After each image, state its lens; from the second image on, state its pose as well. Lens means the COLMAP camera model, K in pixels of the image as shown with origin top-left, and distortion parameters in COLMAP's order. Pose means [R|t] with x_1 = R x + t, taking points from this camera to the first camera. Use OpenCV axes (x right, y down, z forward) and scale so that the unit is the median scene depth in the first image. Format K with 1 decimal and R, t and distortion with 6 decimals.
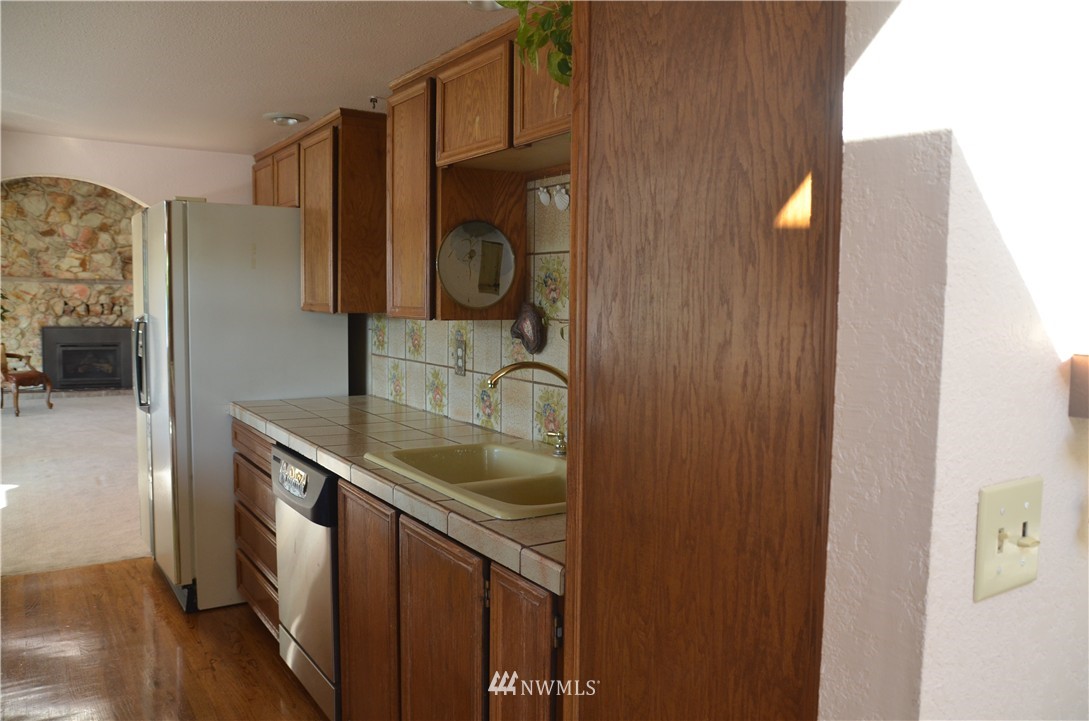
lens RADIAL K [[881.2, 0, 554.4], [0, 881.2, 359.6], [0, 0, 1]] dist [-0.104412, 0.117681]
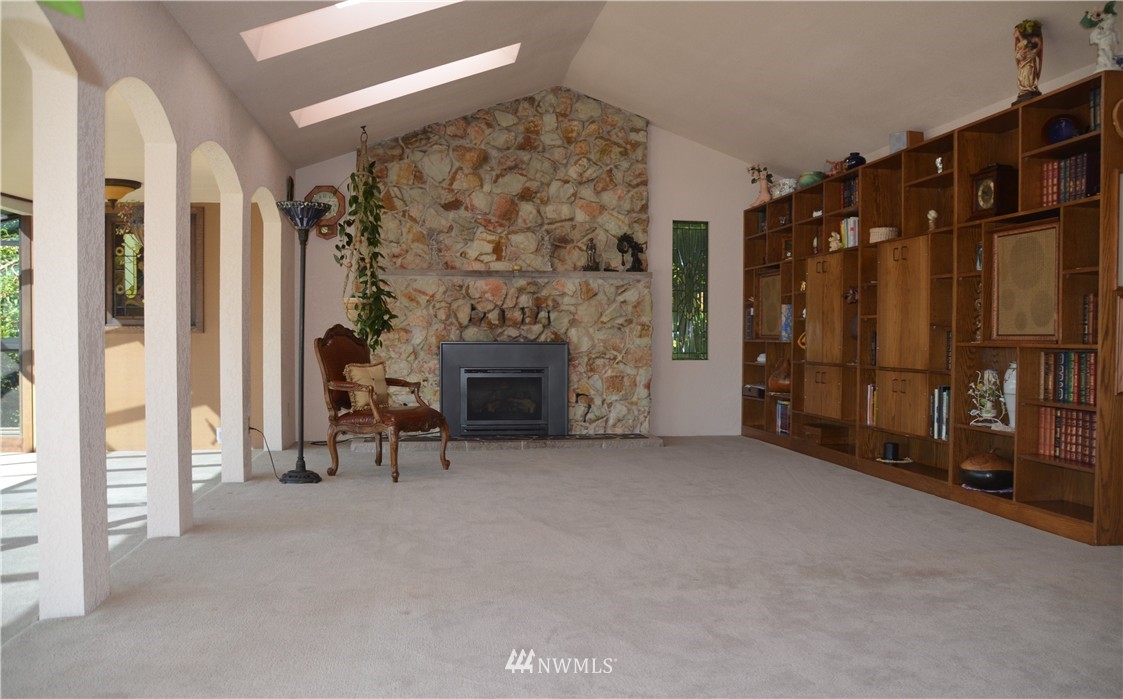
lens RADIAL K [[894.1, 0, 560.8], [0, 894.1, 349.0], [0, 0, 1]] dist [-0.014301, -0.000968]
pose [[0.912291, -0.011283, -0.409386, -0.221631], [-0.016950, 0.997724, -0.065269, 0.010686], [0.409191, 0.066483, 0.910024, 0.399649]]
